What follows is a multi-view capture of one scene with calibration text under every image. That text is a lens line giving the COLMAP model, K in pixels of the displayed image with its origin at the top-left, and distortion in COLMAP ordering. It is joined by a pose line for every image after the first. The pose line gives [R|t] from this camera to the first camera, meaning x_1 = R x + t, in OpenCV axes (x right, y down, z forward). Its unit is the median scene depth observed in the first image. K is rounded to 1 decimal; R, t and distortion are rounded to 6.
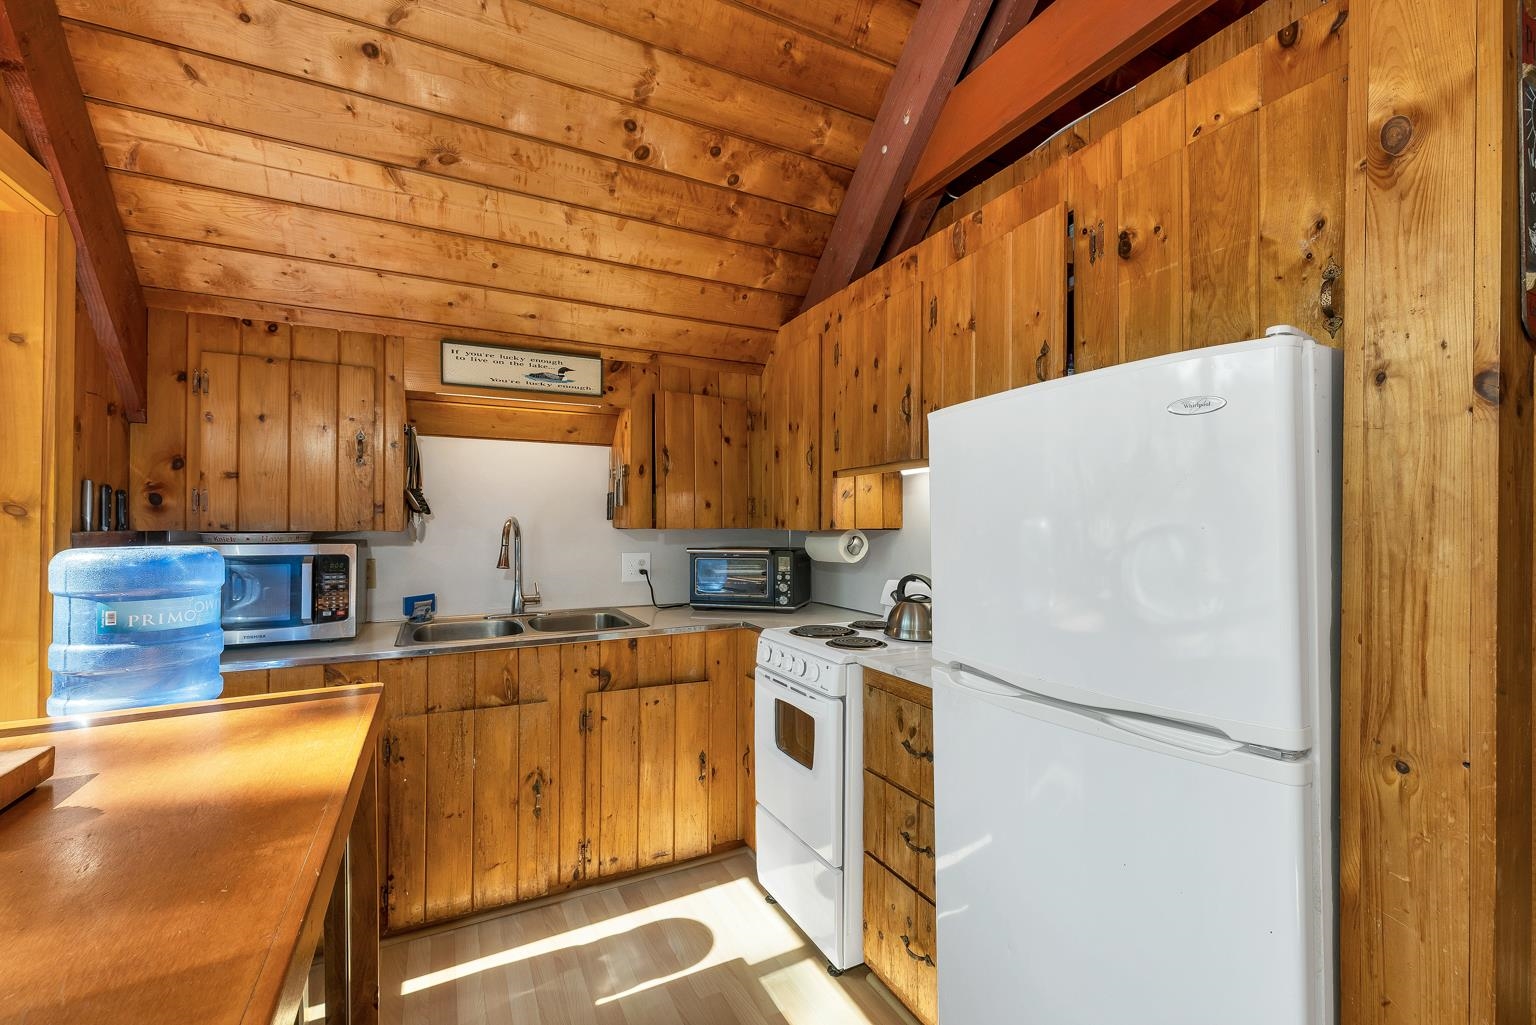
lens RADIAL K [[647.2, 0, 776.1], [0, 647.2, 524.4], [0, 0, 1]] dist [-0.007180, 0.001792]
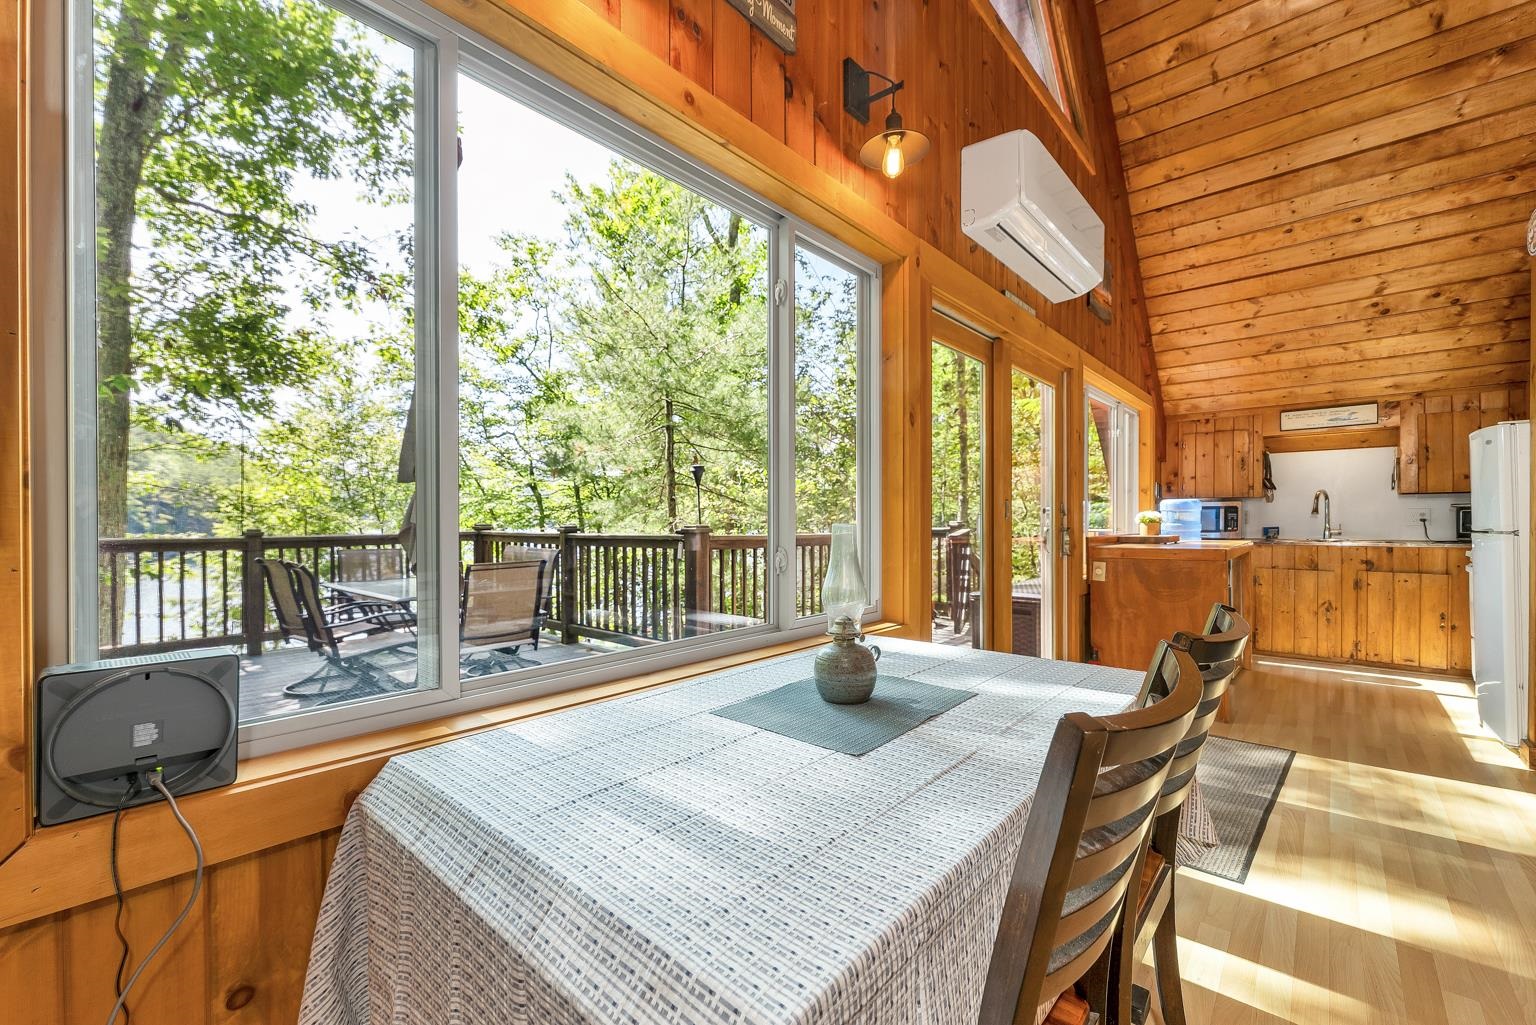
lens RADIAL K [[647.2, 0, 752.2], [0, 647.2, 524.5], [0, 0, 1]] dist [-0.007180, 0.001792]
pose [[0.359770, 0.000293, -0.933041, 0.981190], [0.003596, 0.999992, 0.001701, 0.104322], [0.933034, -0.003967, 0.359766, -1.638057]]
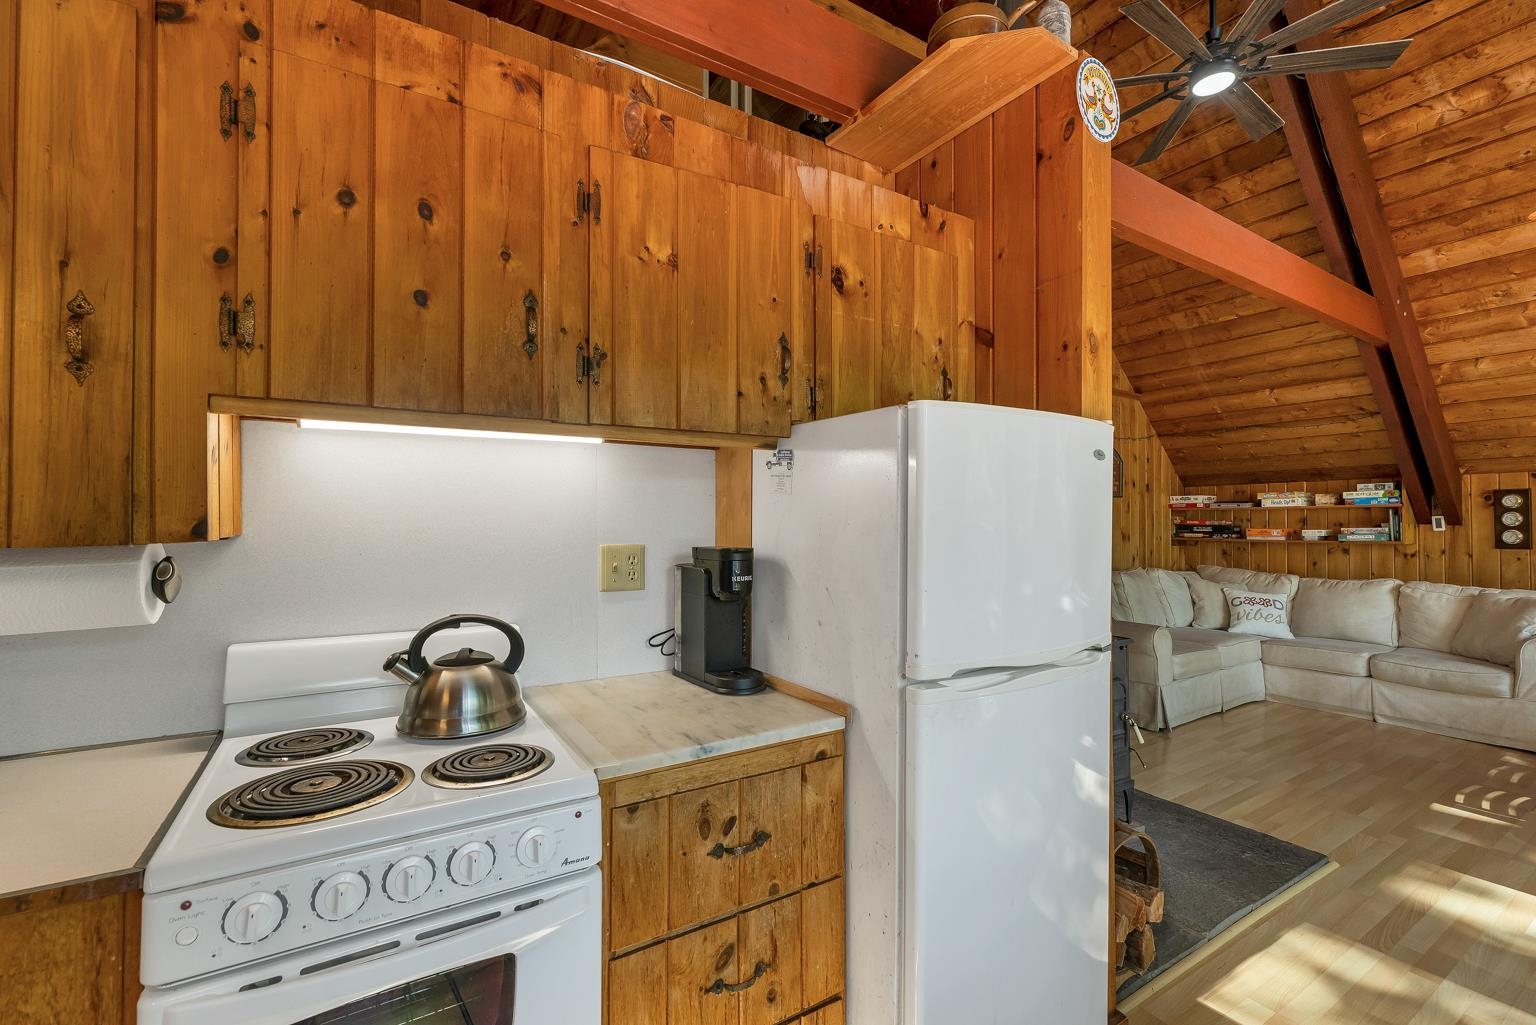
lens RADIAL K [[647.2, 0, 756.8], [0, 647.2, 518.8], [0, 0, 1]] dist [-0.007180, 0.001792]
pose [[-0.075039, 0.005164, 0.997167, -0.392481], [0.002538, 0.999984, -0.004988, -0.003526], [-0.997177, 0.002157, -0.075051, 0.826053]]
